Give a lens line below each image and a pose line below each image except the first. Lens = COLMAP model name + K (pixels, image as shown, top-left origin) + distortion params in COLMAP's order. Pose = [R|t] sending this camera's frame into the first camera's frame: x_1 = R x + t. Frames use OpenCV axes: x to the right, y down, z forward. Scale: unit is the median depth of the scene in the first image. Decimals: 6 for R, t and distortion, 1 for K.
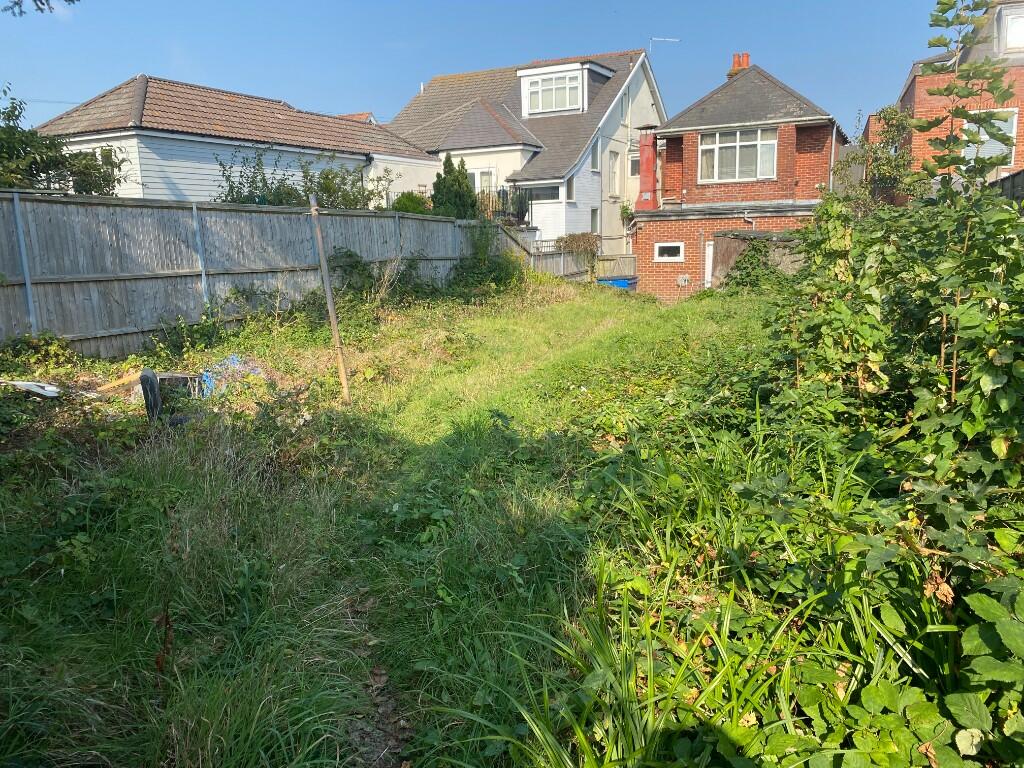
lens RADIAL K [[775.6, 0, 499.6], [0, 775.6, 377.6], [0, 0, 1]] dist [0.063338, -0.091374]
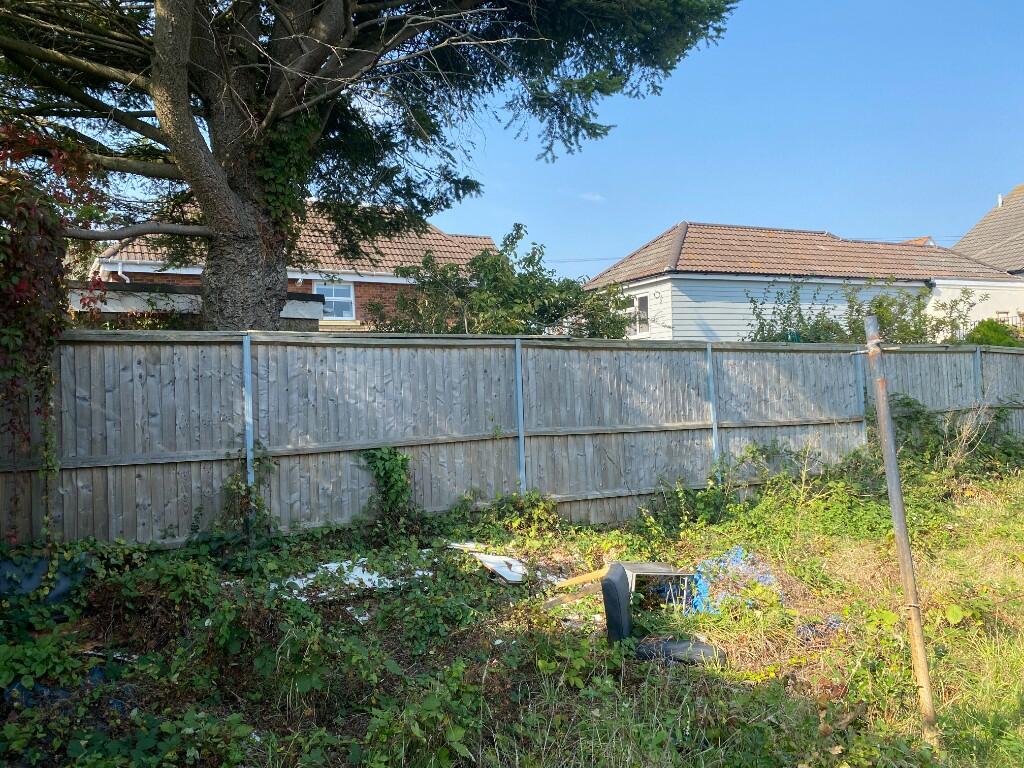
lens RADIAL K [[783.7, 0, 512.0], [0, 783.7, 384.0], [0, 0, 1]] dist [0.077027, -0.146480]
pose [[0.803024, -0.002036, -0.595944, -0.054498], [-0.097470, 0.986080, -0.134708, -0.043242], [0.587922, 0.166260, 0.791647, 0.203306]]
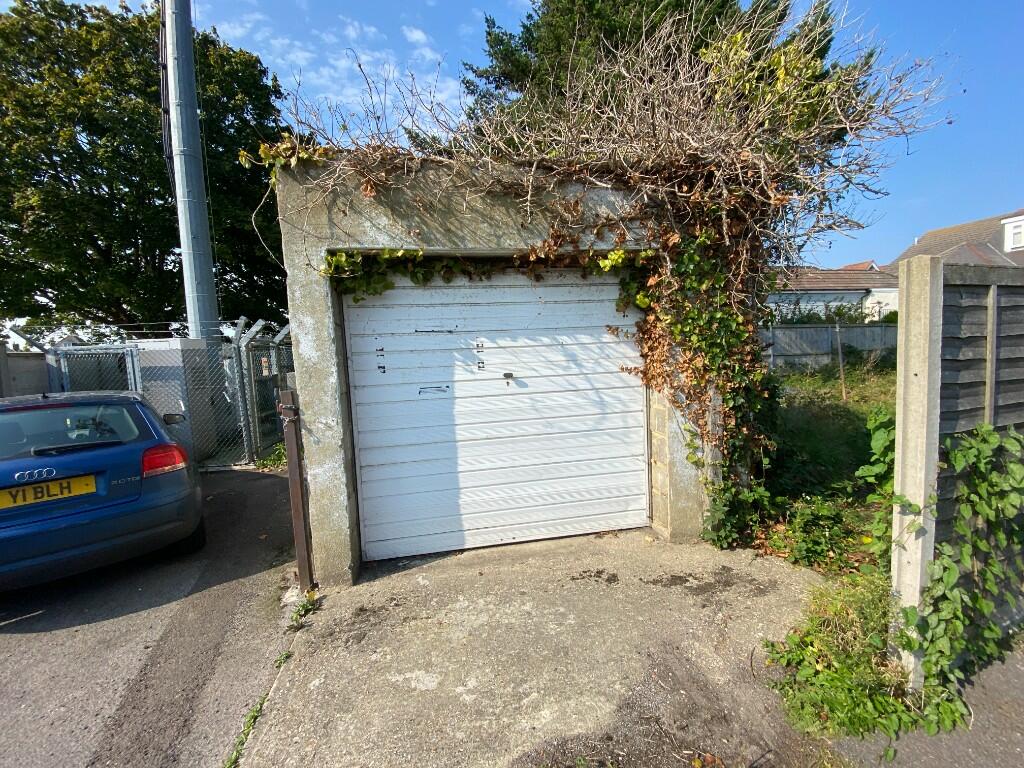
lens RADIAL K [[411.9, 0, 512.0], [0, 411.9, 384.0], [0, 0, 1]] dist [-0.000891, -0.012462]
pose [[0.642814, 0.062332, -0.763482, 0.063534], [-0.116013, 0.993109, -0.016598, 0.060936], [0.757186, 0.099243, 0.645616, -0.358867]]
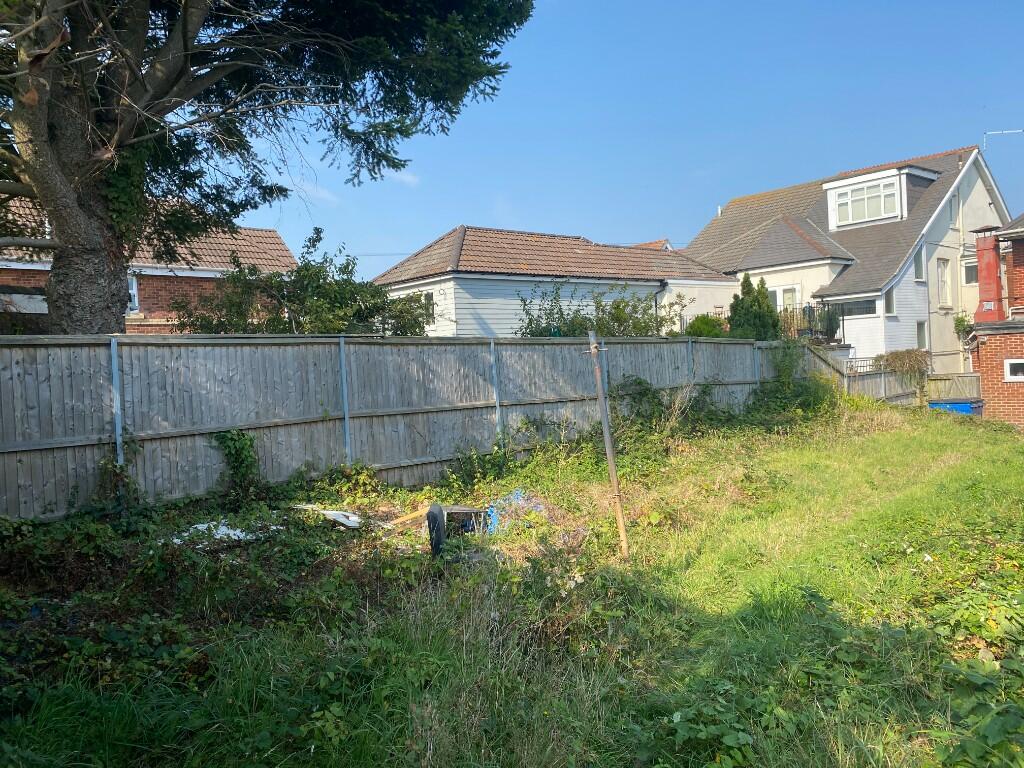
lens RADIAL K [[775.6, 0, 499.6], [0, 775.6, 377.6], [0, 0, 1]] dist [0.063338, -0.091374]
pose [[0.931022, -0.017535, -0.364541, -0.001342], [-0.038457, 0.988571, -0.145768, -0.018430], [0.362931, 0.149733, 0.919707, 0.048732]]
